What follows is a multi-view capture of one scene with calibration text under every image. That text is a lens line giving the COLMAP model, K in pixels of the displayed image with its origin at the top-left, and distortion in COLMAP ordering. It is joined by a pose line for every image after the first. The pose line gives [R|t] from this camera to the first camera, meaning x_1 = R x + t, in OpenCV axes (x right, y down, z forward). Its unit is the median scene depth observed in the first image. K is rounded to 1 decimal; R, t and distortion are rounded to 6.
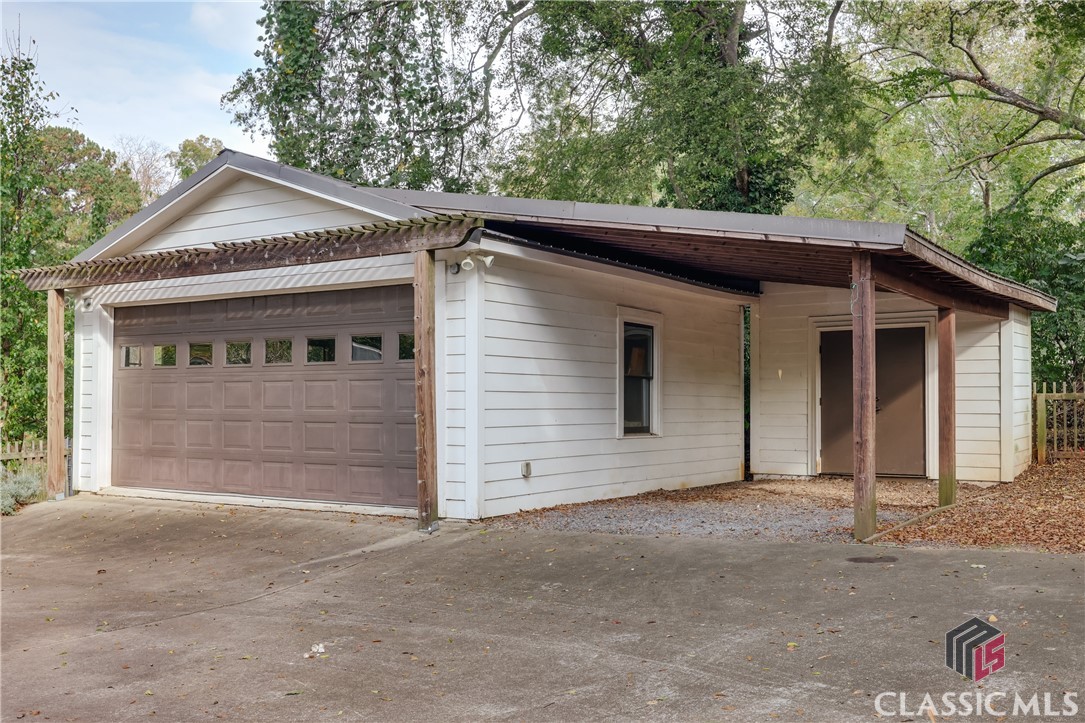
lens RADIAL K [[1031.1, 0, 550.8], [0, 1031.1, 364.9], [0, 0, 1]] dist [-0.008936, 0.000000]
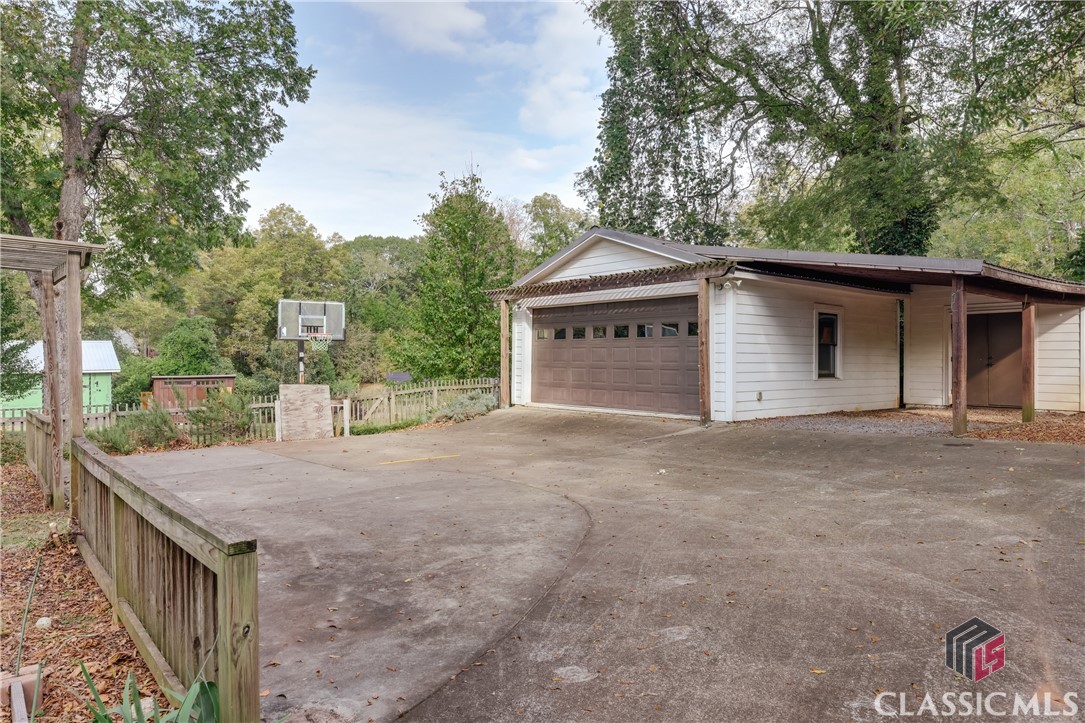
lens RADIAL K [[704.8, 0, 538.5], [0, 704.8, 359.0], [0, 0, 1]] dist [-0.004966, 0.000024]
pose [[0.949392, 0.002960, -0.314080, -0.003416], [0.008462, 0.999352, 0.034997, -0.009042], [0.313980, -0.035884, 0.948751, -0.262397]]
